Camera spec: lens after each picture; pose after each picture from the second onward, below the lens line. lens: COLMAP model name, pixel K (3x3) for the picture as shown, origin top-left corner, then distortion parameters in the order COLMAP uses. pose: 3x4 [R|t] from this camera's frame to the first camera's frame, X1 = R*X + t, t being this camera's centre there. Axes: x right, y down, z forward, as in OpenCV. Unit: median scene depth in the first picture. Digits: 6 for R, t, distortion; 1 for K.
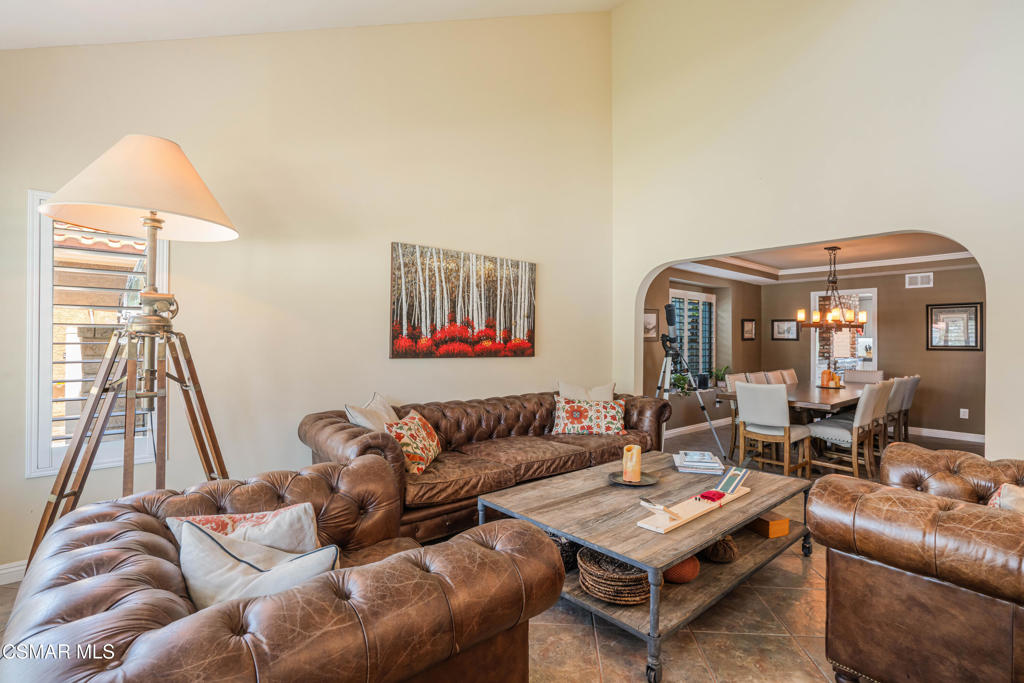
lens RADIAL K [[473.8, 0, 511.8], [0, 473.8, 336.2], [0, 0, 1]] dist [-0.035499, 0.007488]
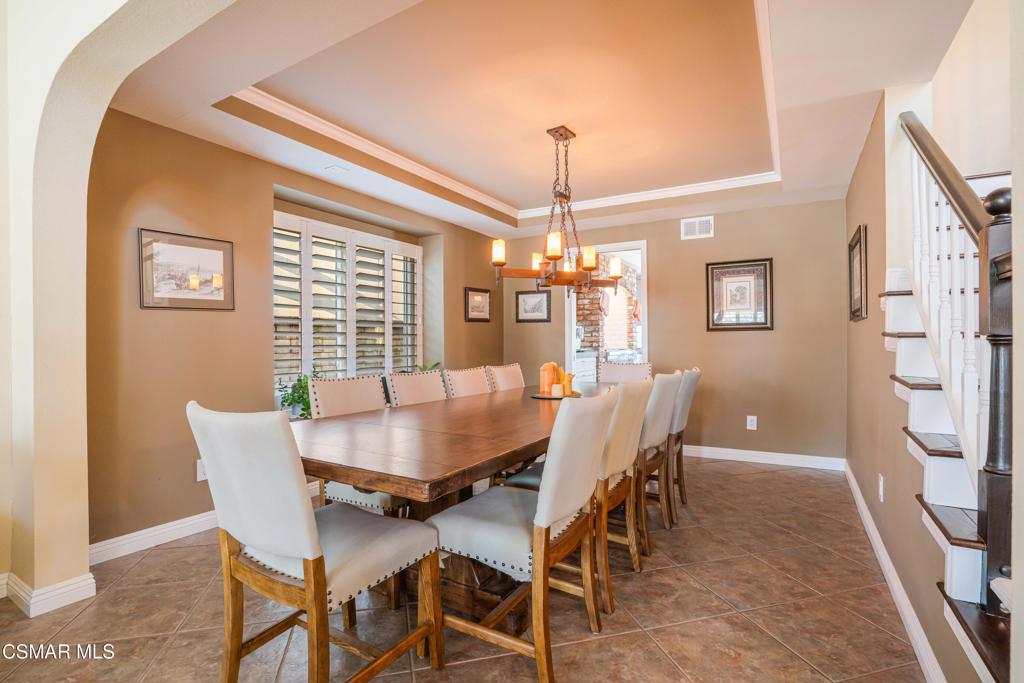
lens RADIAL K [[473.8, 0, 536.0], [0, 473.8, 345.1], [0, 0, 1]] dist [-0.035499, 0.007488]
pose [[0.925071, -0.012327, 0.379594, 0.573689], [0.007386, 0.999868, 0.014469, 0.055374], [-0.379722, -0.010581, 0.925040, 0.648138]]
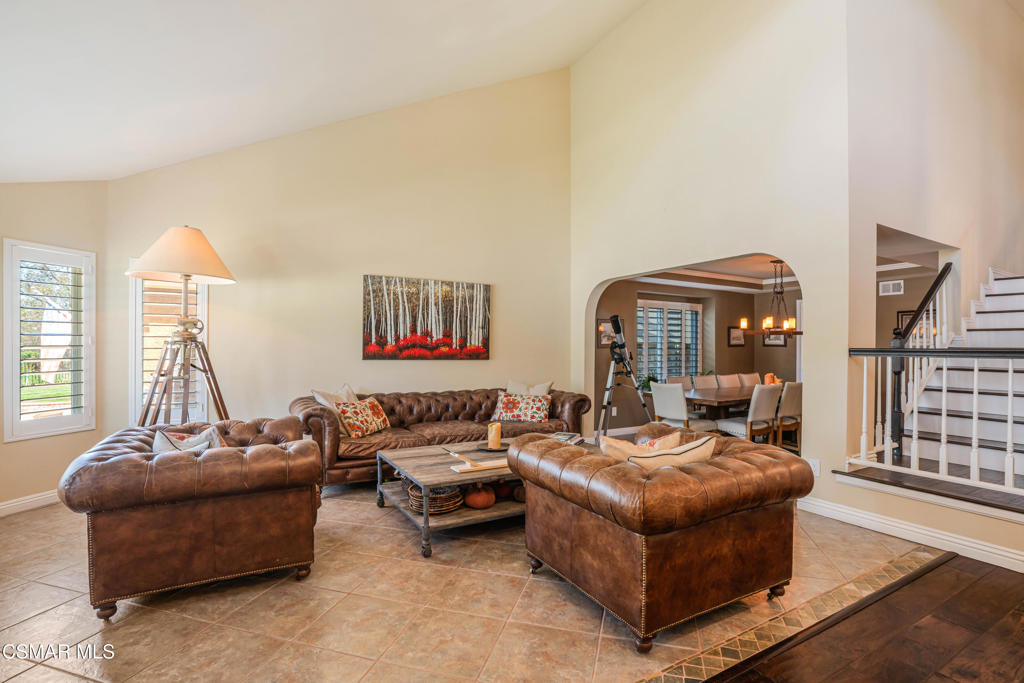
lens RADIAL K [[473.8, 0, 516.0], [0, 473.8, 343.4], [0, 0, 1]] dist [-0.035499, 0.007488]
pose [[0.982556, -0.002038, -0.185955, 0.369687], [0.002186, 0.999997, 0.000593, -0.000217], [0.185953, -0.000989, 0.982558, -0.223564]]
